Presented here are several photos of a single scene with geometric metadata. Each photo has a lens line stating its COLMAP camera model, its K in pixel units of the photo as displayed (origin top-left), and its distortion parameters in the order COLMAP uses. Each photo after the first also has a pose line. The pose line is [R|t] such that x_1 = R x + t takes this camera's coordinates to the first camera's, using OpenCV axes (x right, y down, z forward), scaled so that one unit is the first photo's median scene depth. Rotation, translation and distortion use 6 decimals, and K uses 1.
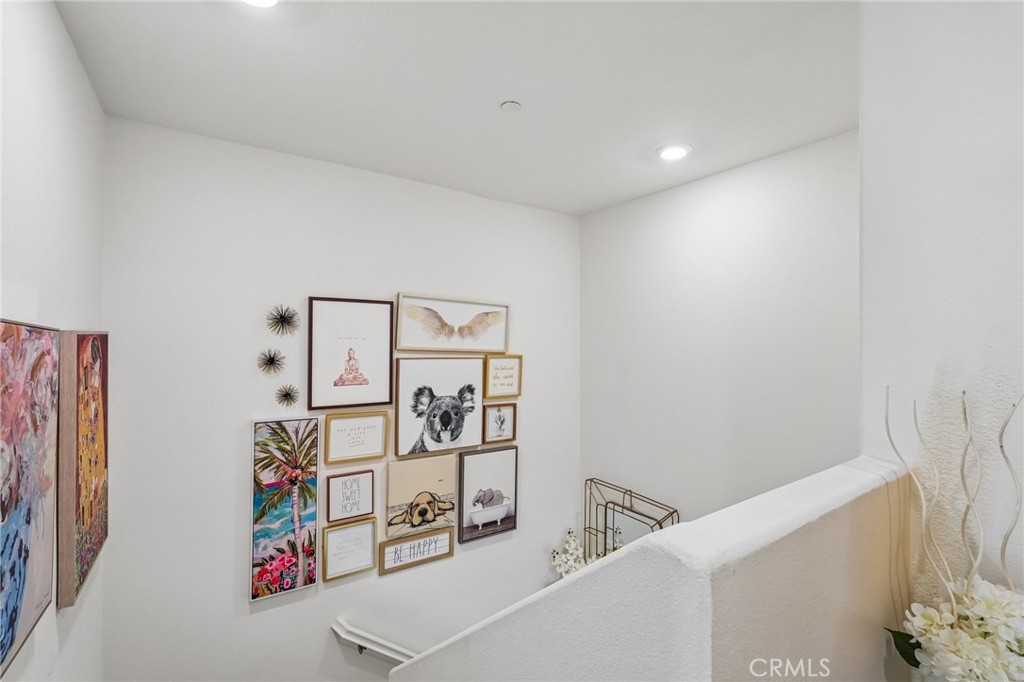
lens RADIAL K [[444.4, 0, 514.8], [0, 444.4, 342.0], [0, 0, 1]] dist [-0.012709, 0.004712]
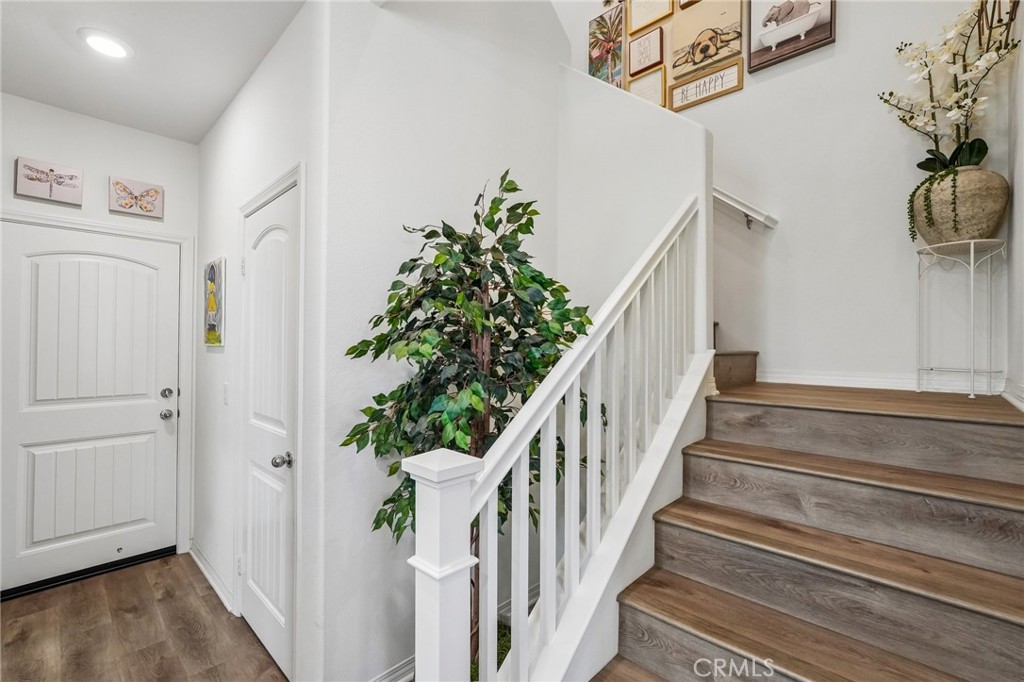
lens RADIAL K [[444.4, 0, 511.2], [0, 444.4, 339.6], [0, 0, 1]] dist [-0.012709, 0.004712]
pose [[0.205863, -0.020844, -0.978359, 0.725245], [-0.004286, 0.999744, -0.022202, 1.109711], [0.978572, 0.008764, 0.205721, 0.327800]]
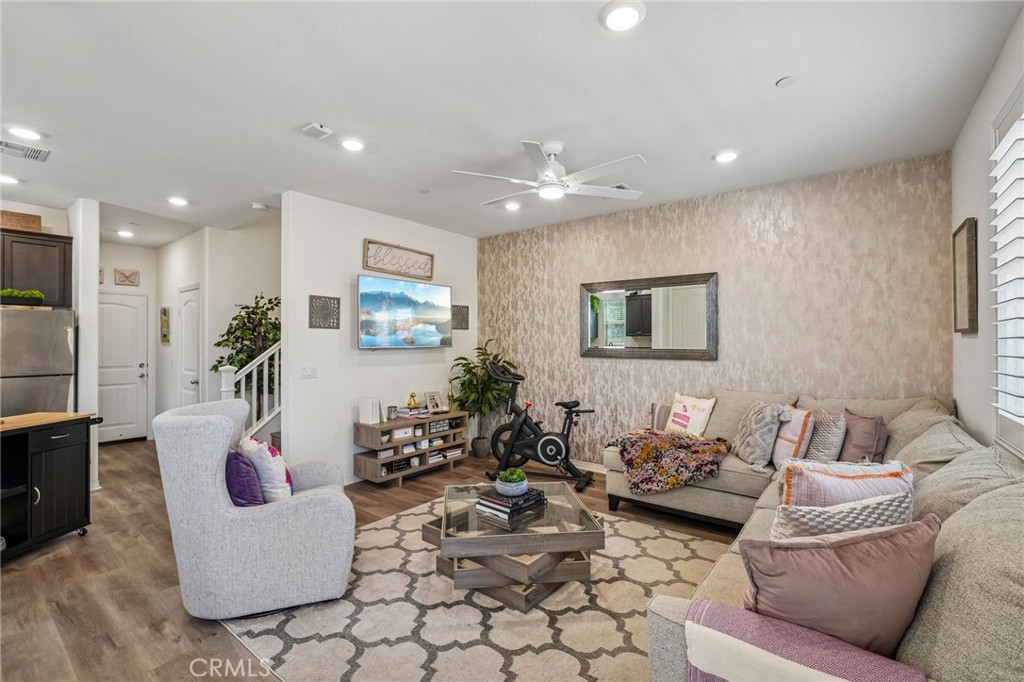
lens RADIAL K [[444.4, 0, 509.7], [0, 444.4, 336.2], [0, 0, 1]] dist [-0.012709, 0.004712]
pose [[0.307442, -0.021336, -0.951328, 2.205172], [0.006384, 0.999772, -0.020360, 1.123176], [0.951545, 0.000186, 0.307508, 0.824694]]
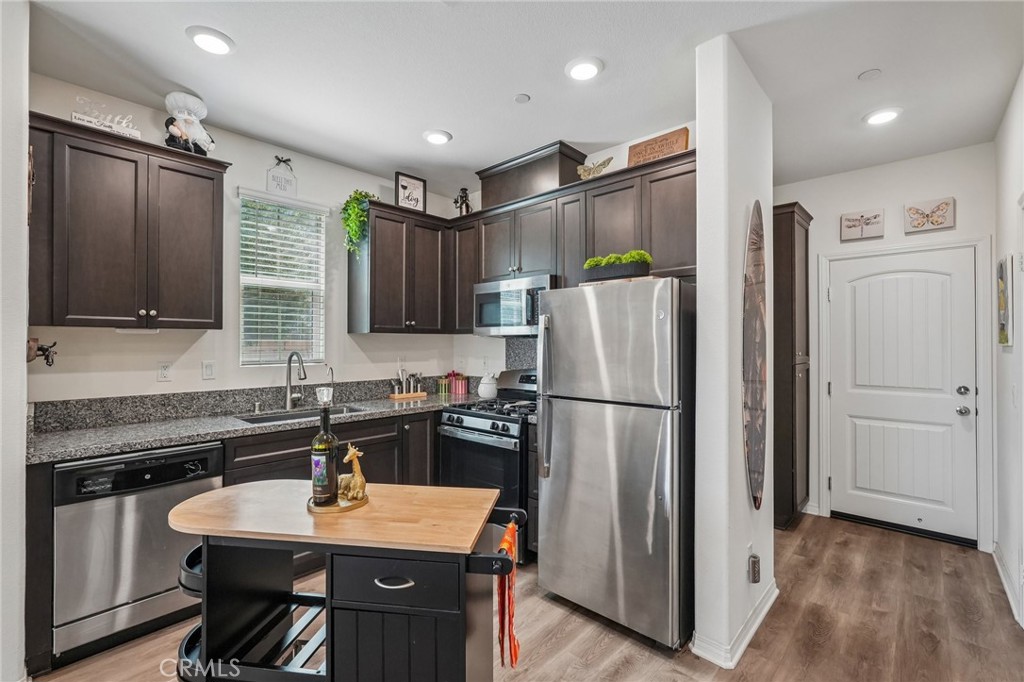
lens RADIAL K [[444.4, 0, 514.4], [0, 444.4, 339.3], [0, 0, 1]] dist [-0.012709, 0.004712]
pose [[-0.973736, -0.012817, -0.227319, 0.864725], [-0.010977, 0.999896, -0.009355, 1.111216], [0.227415, -0.006614, -0.973775, 0.551542]]
